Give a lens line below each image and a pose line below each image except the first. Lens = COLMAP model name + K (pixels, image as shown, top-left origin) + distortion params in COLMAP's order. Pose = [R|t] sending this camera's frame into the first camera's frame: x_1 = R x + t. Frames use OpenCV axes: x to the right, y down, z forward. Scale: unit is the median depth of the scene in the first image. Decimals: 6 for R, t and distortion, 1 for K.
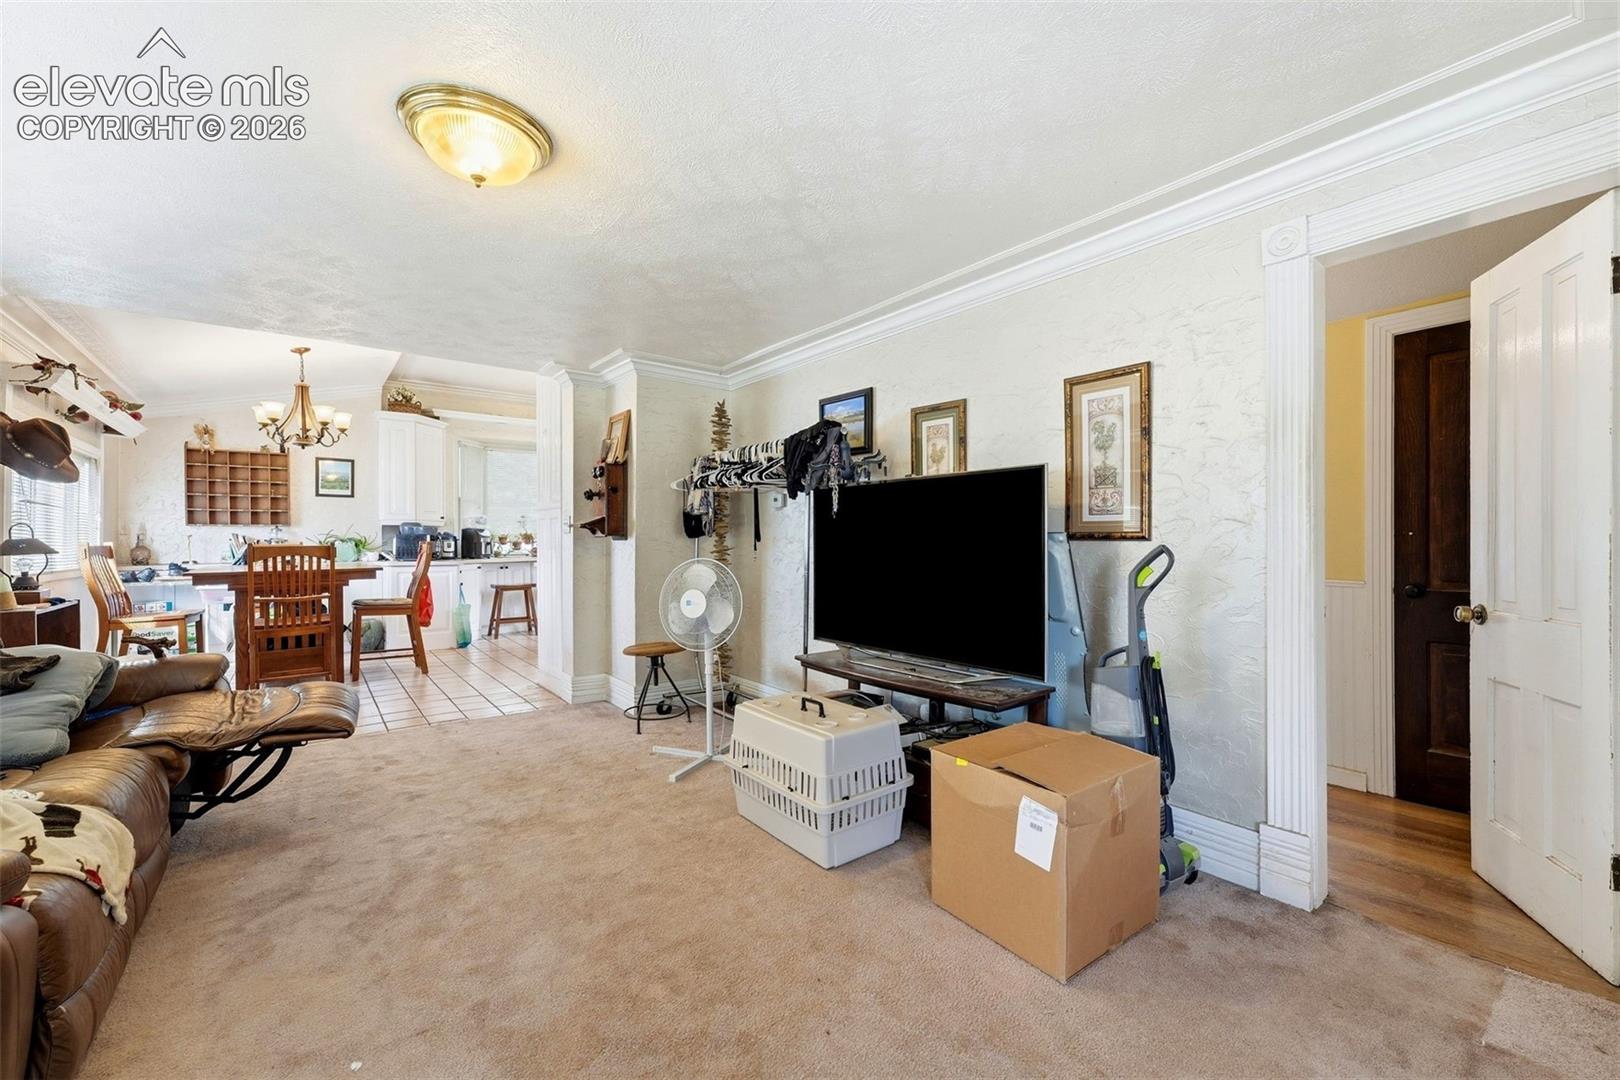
lens RADIAL K [[634.3, 0, 812.8], [0, 634.3, 537.4], [0, 0, 1]] dist [-0.001302, -0.000281]
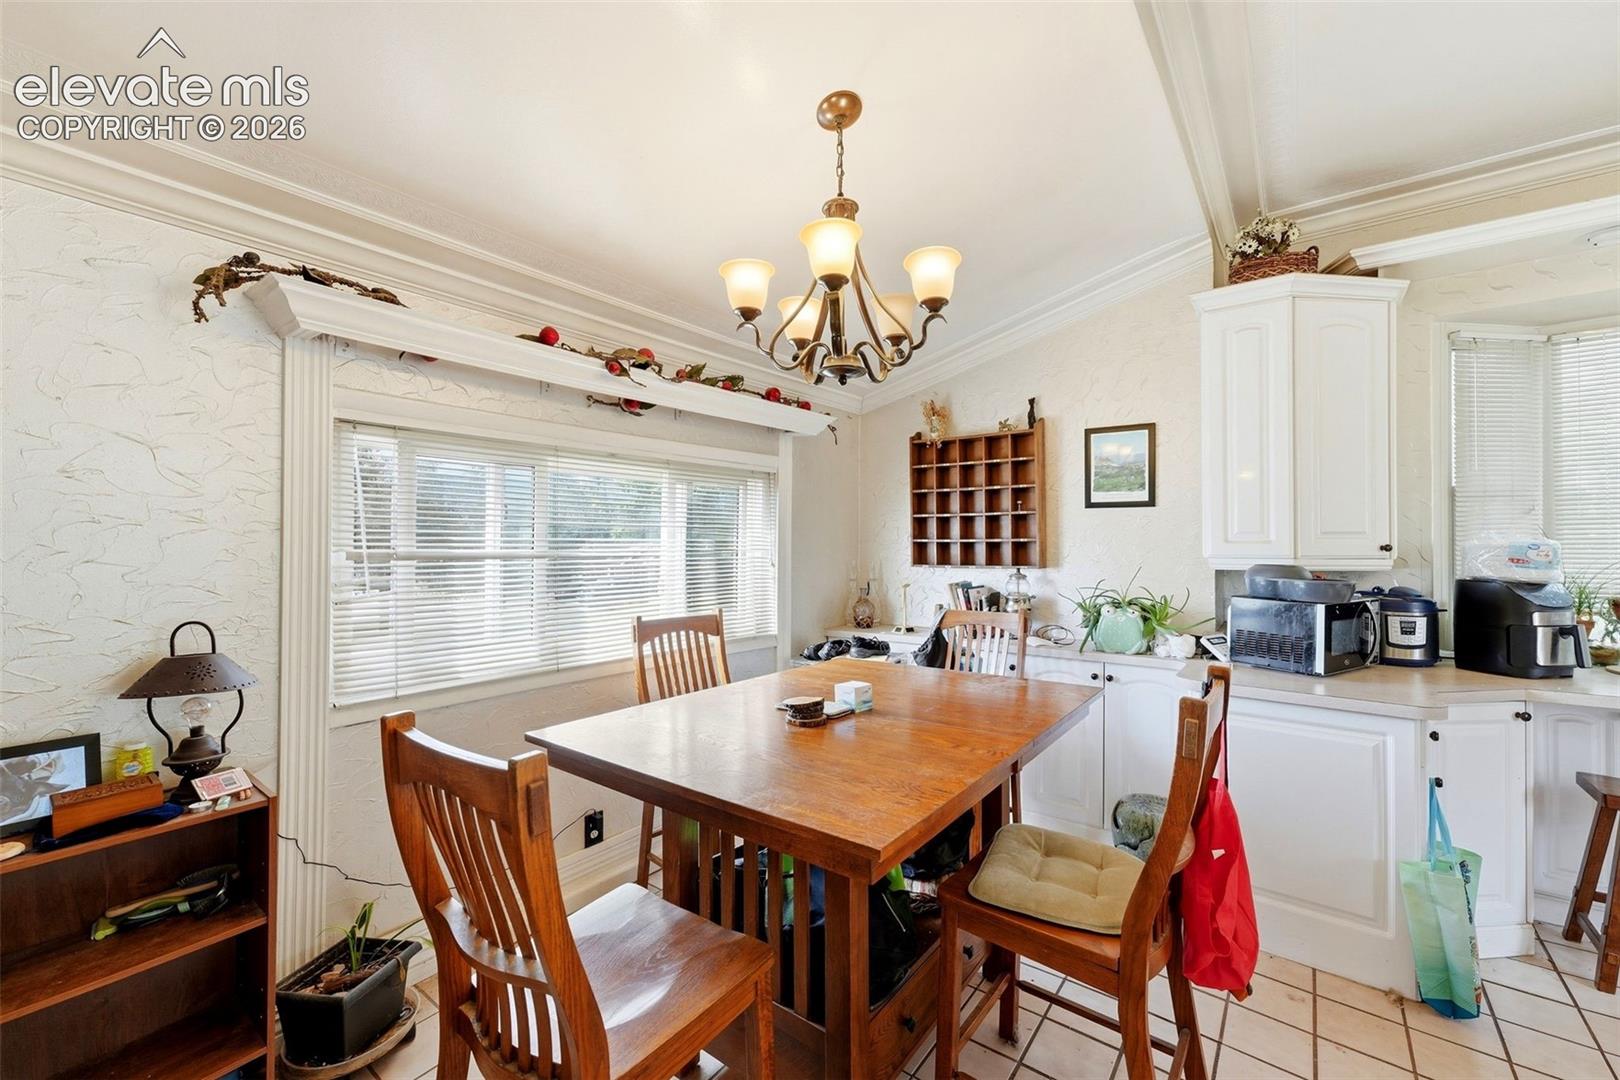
lens RADIAL K [[661.7, 0, 818.5], [0, 661.7, 542.4], [0, 0, 1]] dist [0.001825, 0.002389]
pose [[0.248061, -0.000813, -0.968744, -0.360915], [0.004717, 0.999989, 0.000369, -0.041919], [0.968733, -0.004661, 0.248062, 0.713298]]
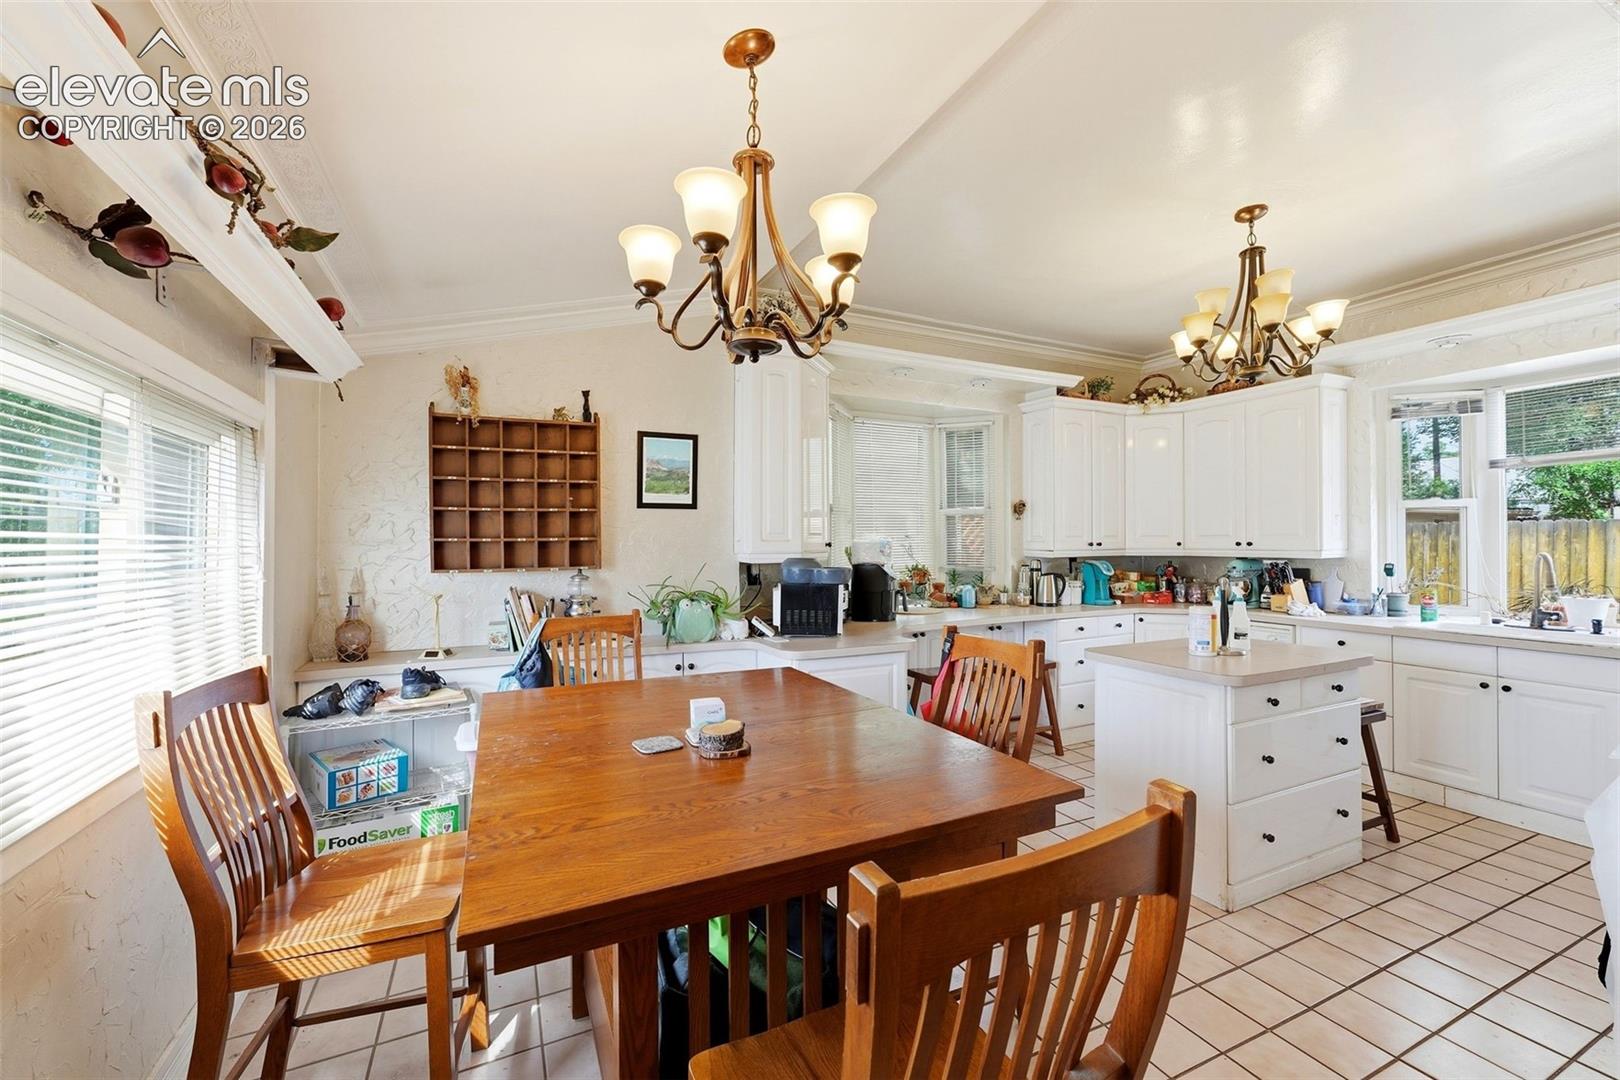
lens RADIAL K [[661.7, 0, 787.4], [0, 661.7, 532.4], [0, 0, 1]] dist [0.001825, 0.002389]
pose [[0.964108, -0.003568, -0.265486, -0.560775], [0.001557, 0.999968, -0.007784, -0.043548], [0.265505, 0.007091, 0.964083, 0.552809]]
